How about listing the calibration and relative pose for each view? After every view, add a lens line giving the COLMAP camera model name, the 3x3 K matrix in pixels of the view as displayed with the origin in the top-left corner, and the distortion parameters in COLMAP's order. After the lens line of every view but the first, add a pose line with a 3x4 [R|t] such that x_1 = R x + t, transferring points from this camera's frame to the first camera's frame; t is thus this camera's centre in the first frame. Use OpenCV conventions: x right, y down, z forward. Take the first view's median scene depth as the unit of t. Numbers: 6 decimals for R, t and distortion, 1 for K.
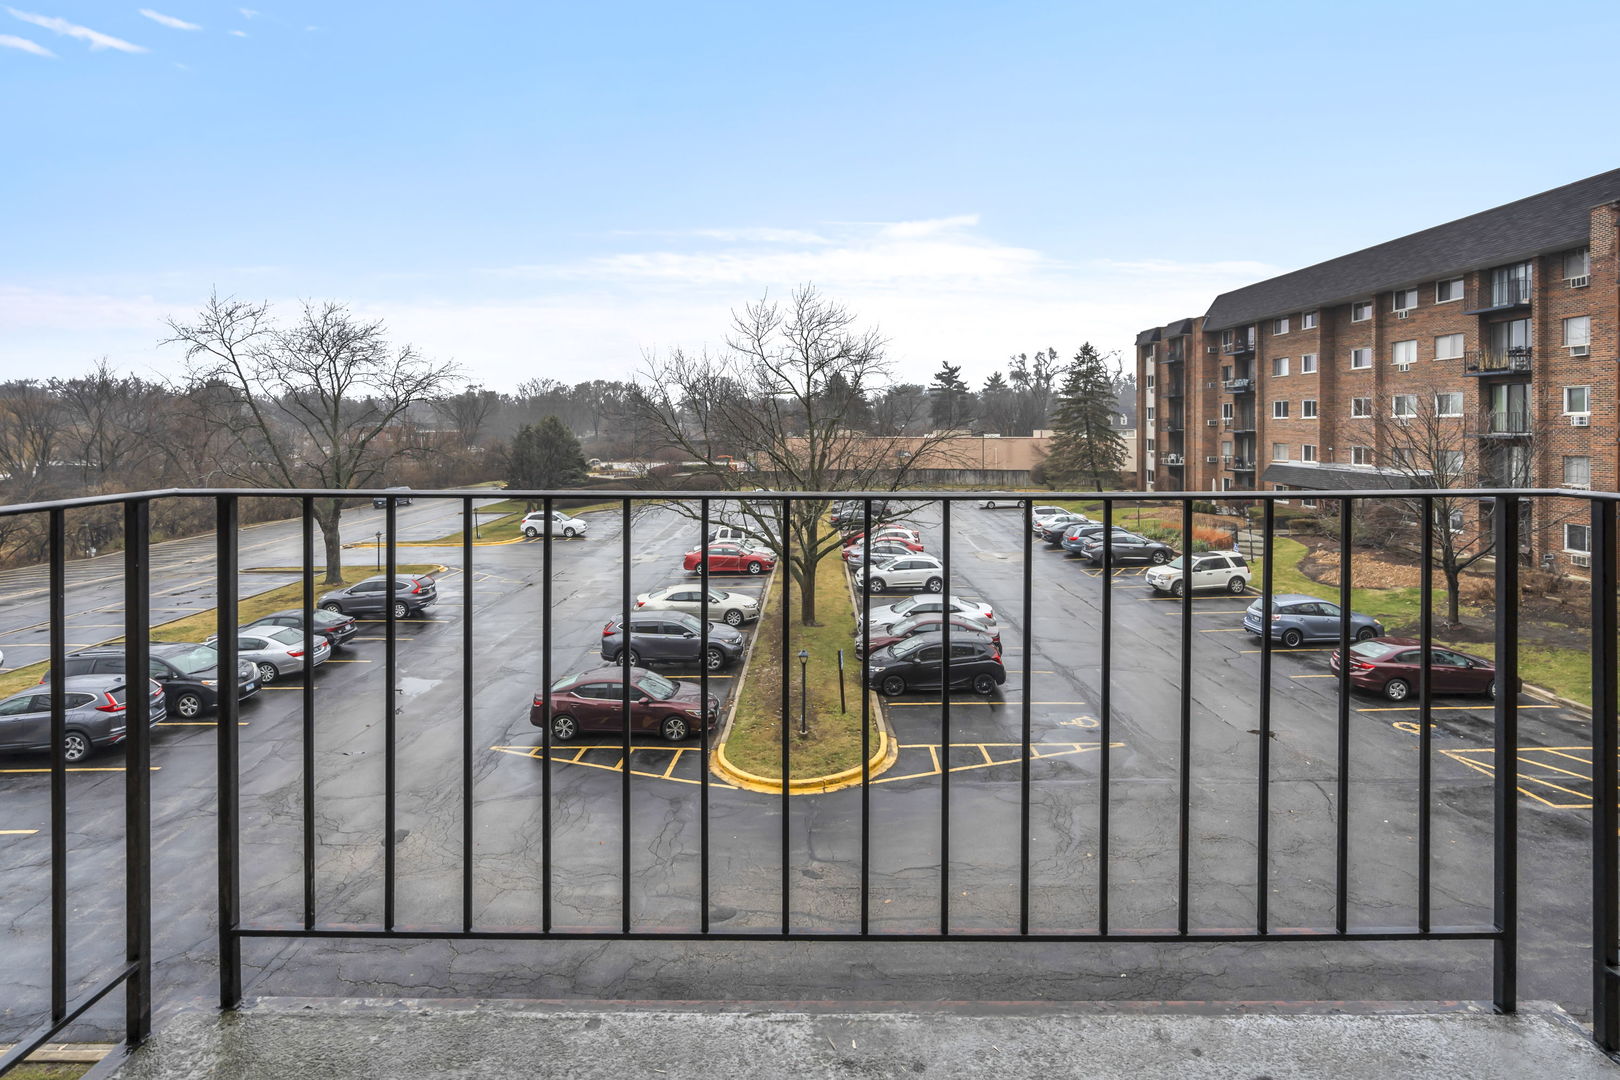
lens RADIAL K [[780.0, 0, 832.5], [0, 780.0, 431.9], [0, 0, 1]] dist [0.013342, -0.001751]
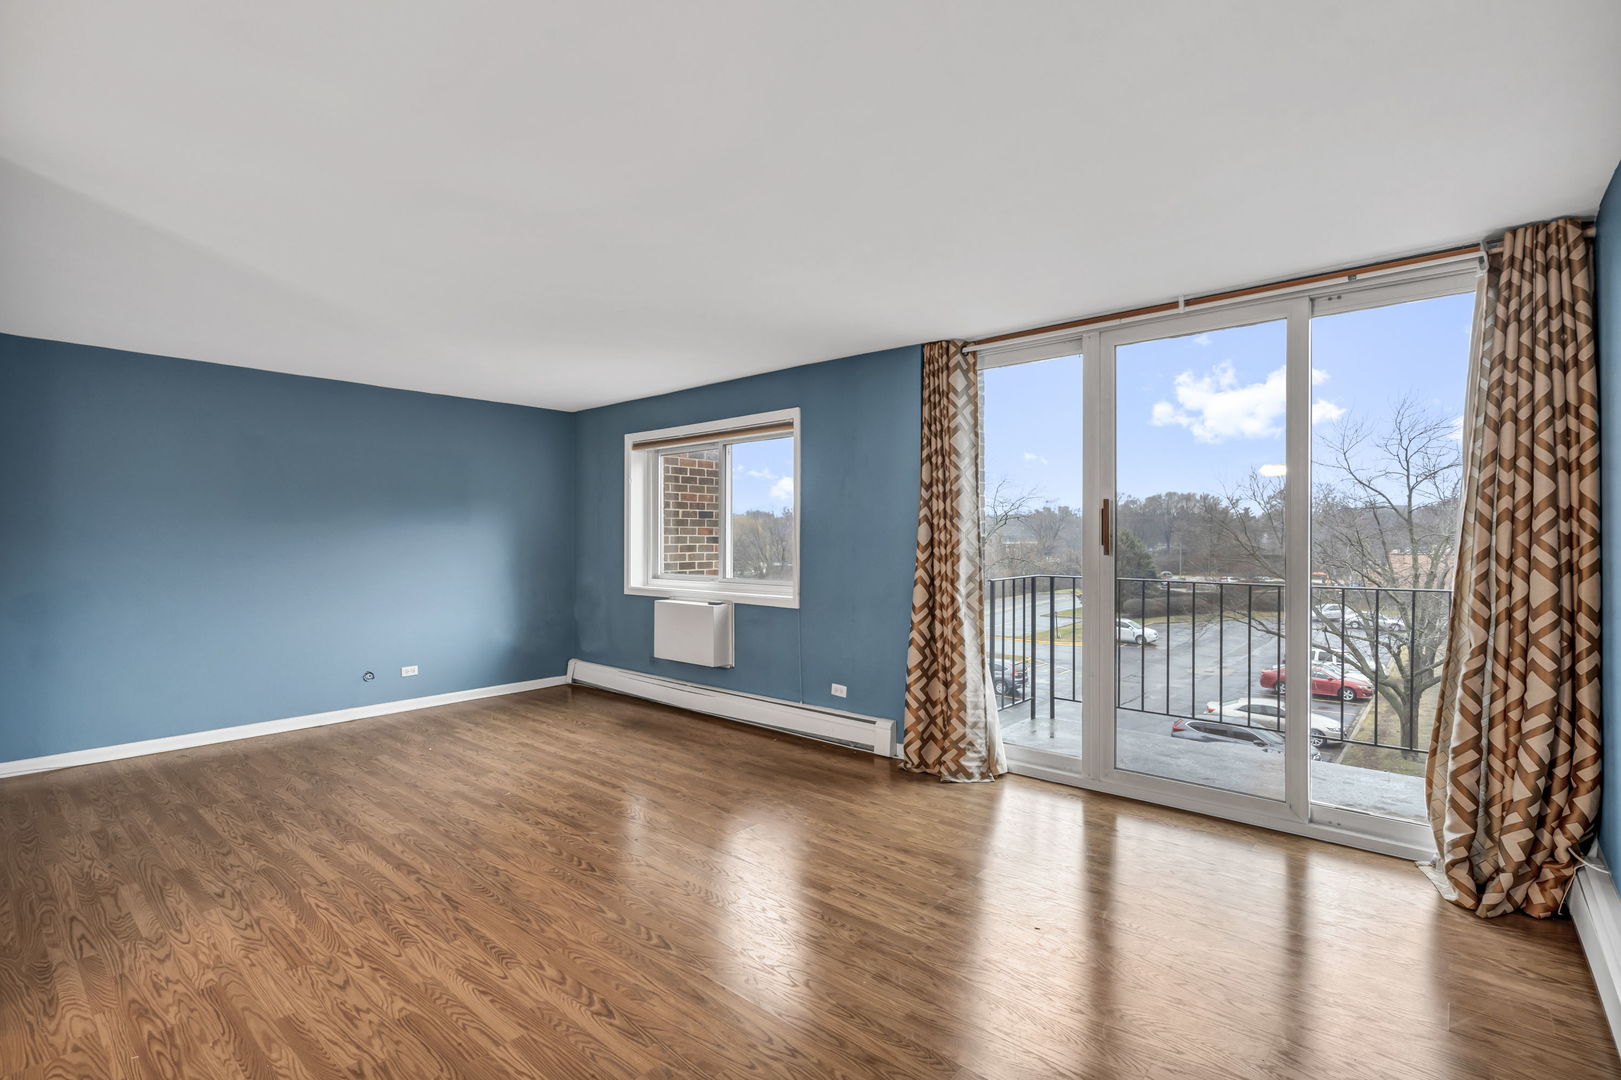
lens RADIAL K [[780.5, 0, 812.1], [0, 780.5, 541.9], [0, 0, 1]] dist [0.013342, -0.001751]
pose [[0.751388, 0.004991, -0.659842, 0.032354], [-0.006457, 0.999979, 0.000211, -0.002416], [0.659829, 0.004102, 0.751405, -0.103110]]
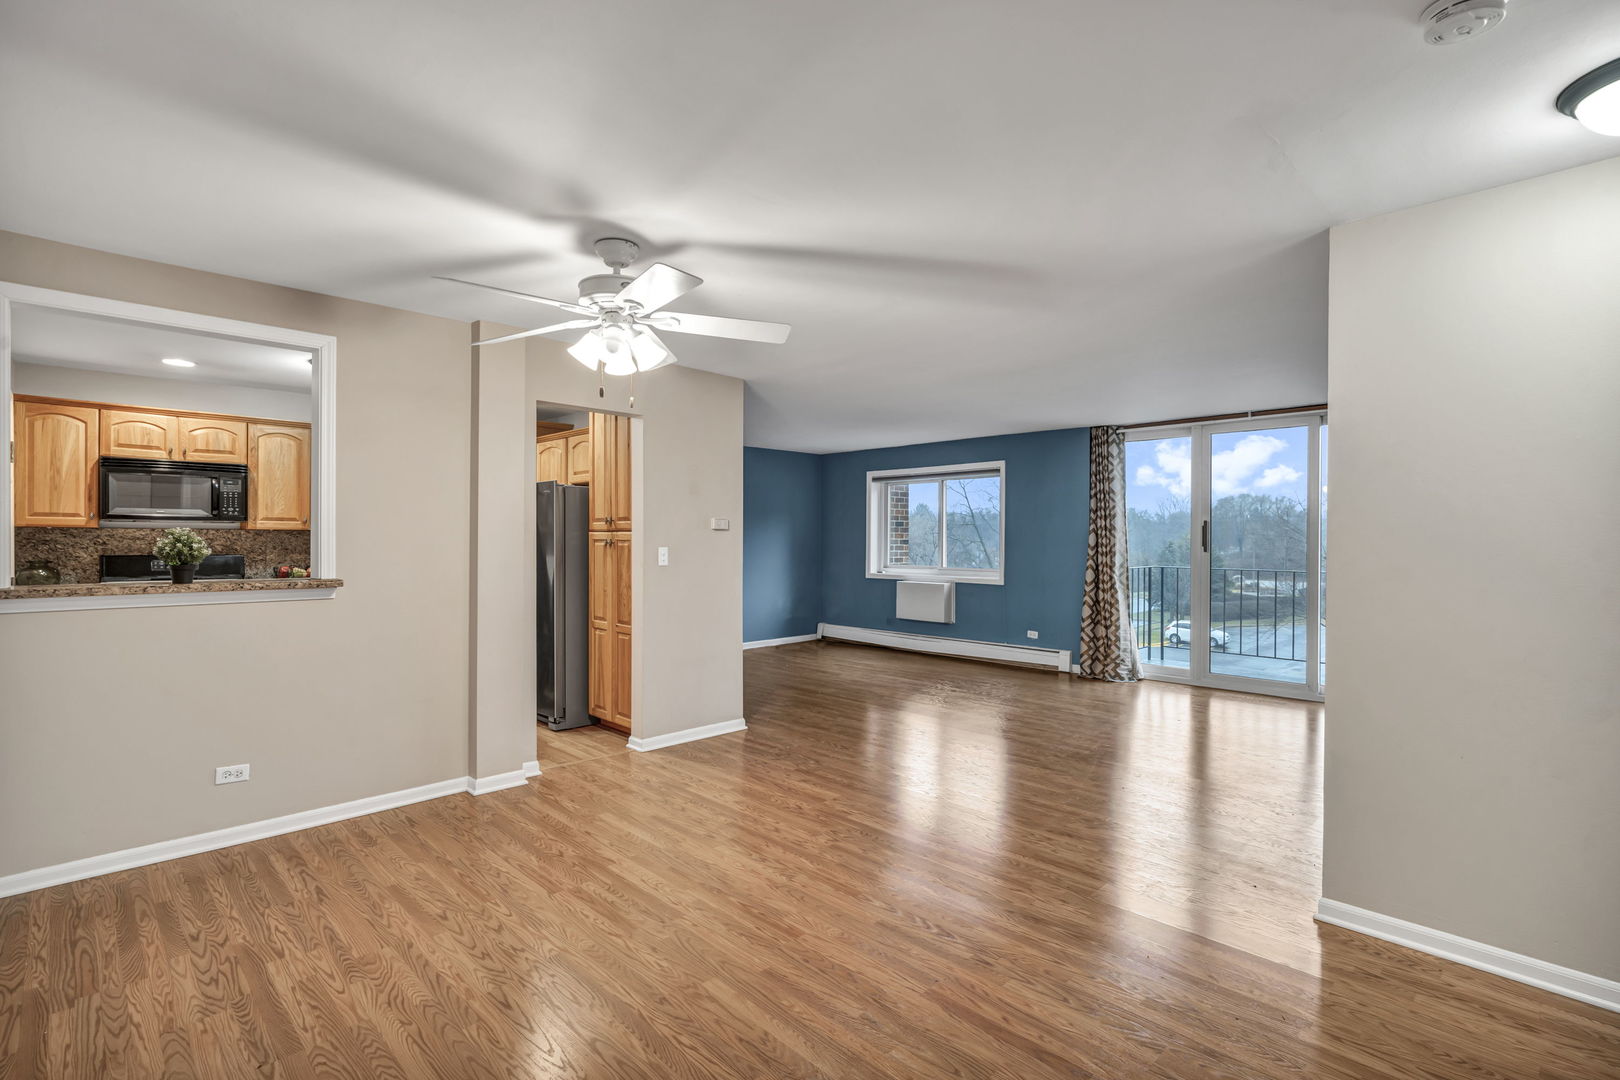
lens RADIAL K [[780.0, 0, 826.9], [0, 780.0, 539.1], [0, 0, 1]] dist [0.013342, -0.001751]
pose [[0.710743, 0.003877, -0.703441, 0.039496], [-0.010234, 0.999936, -0.004829, -0.002331], [0.703377, 0.010631, 0.710737, -0.126648]]
